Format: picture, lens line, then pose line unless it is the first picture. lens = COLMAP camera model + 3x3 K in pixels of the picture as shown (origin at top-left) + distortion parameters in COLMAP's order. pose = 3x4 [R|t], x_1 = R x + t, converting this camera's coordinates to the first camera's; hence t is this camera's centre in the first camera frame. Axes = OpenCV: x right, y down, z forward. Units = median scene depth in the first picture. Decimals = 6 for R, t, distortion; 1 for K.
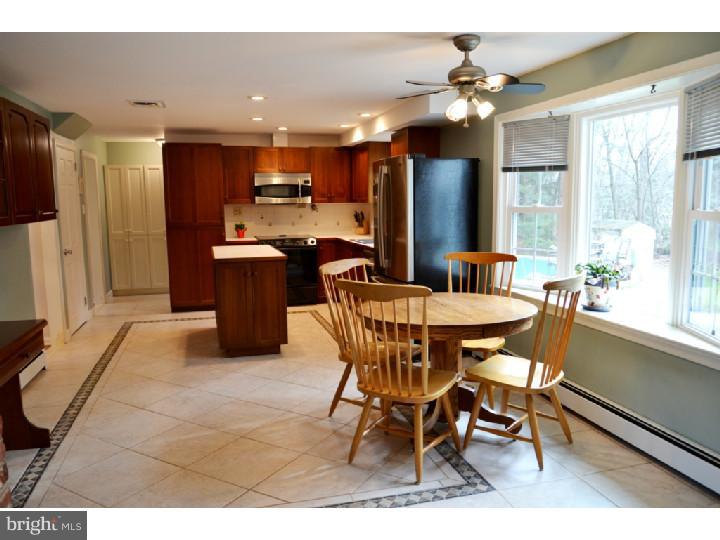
lens RADIAL K [[552.1, 0, 360.0], [0, 552.1, 270.0], [0, 0, 1]] dist [-0.004514, -0.041344]
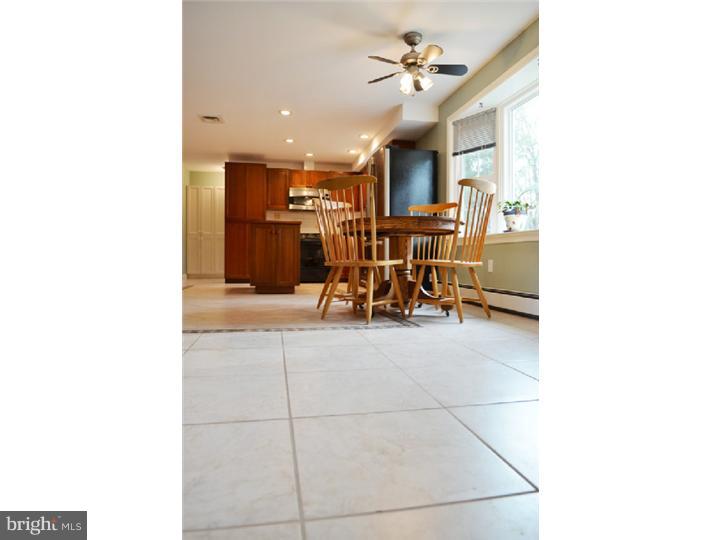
lens RADIAL K [[414.5, 0, 359.2], [0, 414.5, 263.0], [0, 0, 1]] dist [-0.024425, -0.000606]
pose [[0.998064, 0.018211, -0.059465, 0.053865], [-0.024945, 0.993105, -0.114544, 0.134176], [0.056969, 0.115805, 0.991637, -0.015712]]
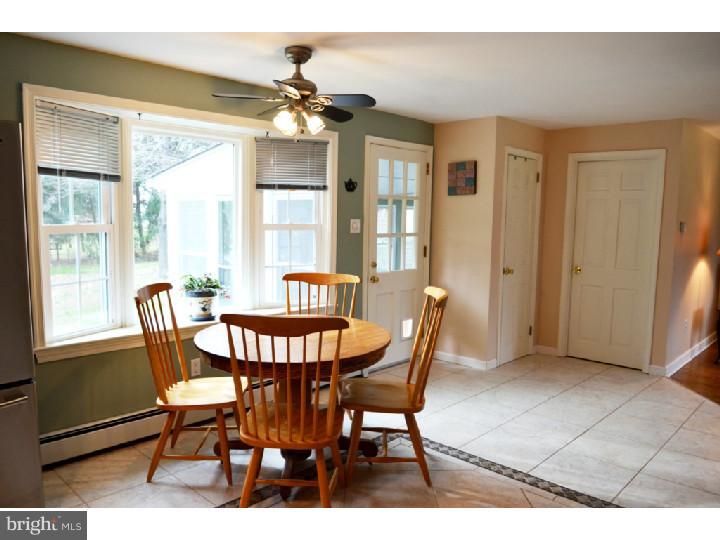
lens RADIAL K [[552.1, 0, 360.0], [0, 552.1, 270.0], [0, 0, 1]] dist [-0.004514, -0.041344]
pose [[-0.515141, -0.075229, 0.853798, -0.313897], [0.109646, 0.982172, 0.152695, -0.075759], [-0.850063, 0.172274, -0.497708, 0.631413]]
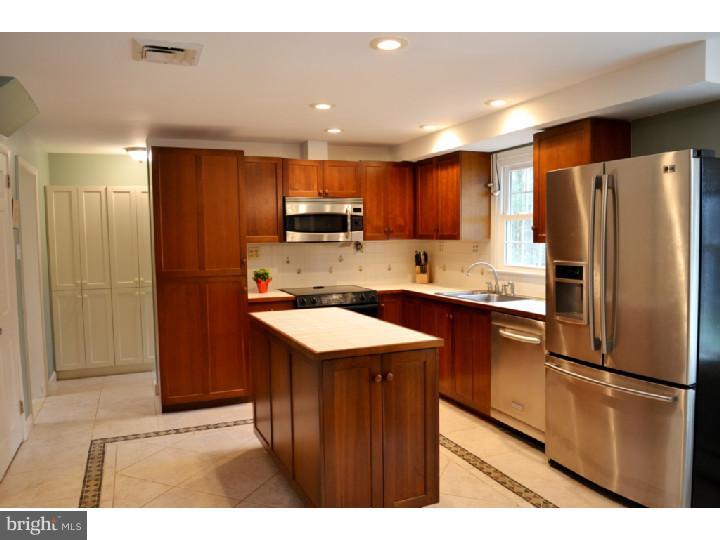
lens RADIAL K [[552.1, 0, 360.0], [0, 552.1, 270.0], [0, 0, 1]] dist [-0.004514, -0.041344]
pose [[0.991651, -0.012397, 0.128354, -0.190107], [0.020870, 0.997675, -0.064879, -0.040297], [-0.127251, 0.067016, 0.989604, 0.325359]]
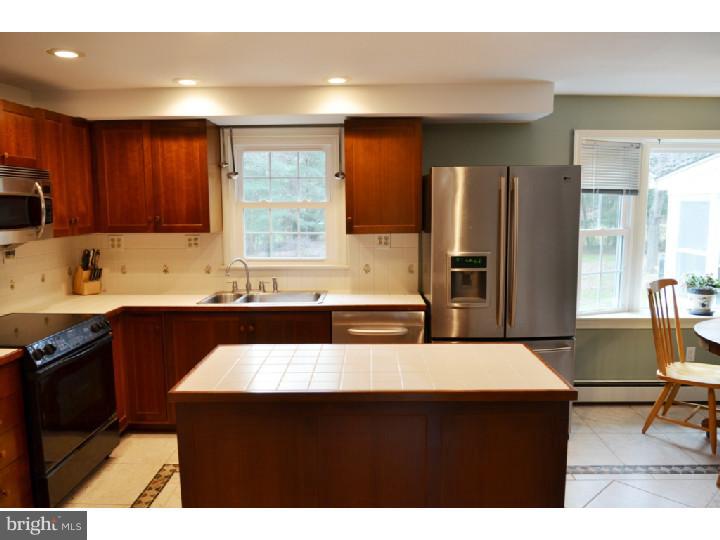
lens RADIAL K [[552.1, 0, 360.0], [0, 552.1, 270.0], [0, 0, 1]] dist [-0.004514, -0.041344]
pose [[0.286361, -0.108876, 0.951916, -0.452474], [0.126781, 0.989092, 0.074990, -0.103162], [-0.949697, 0.099210, 0.297041, 0.674186]]
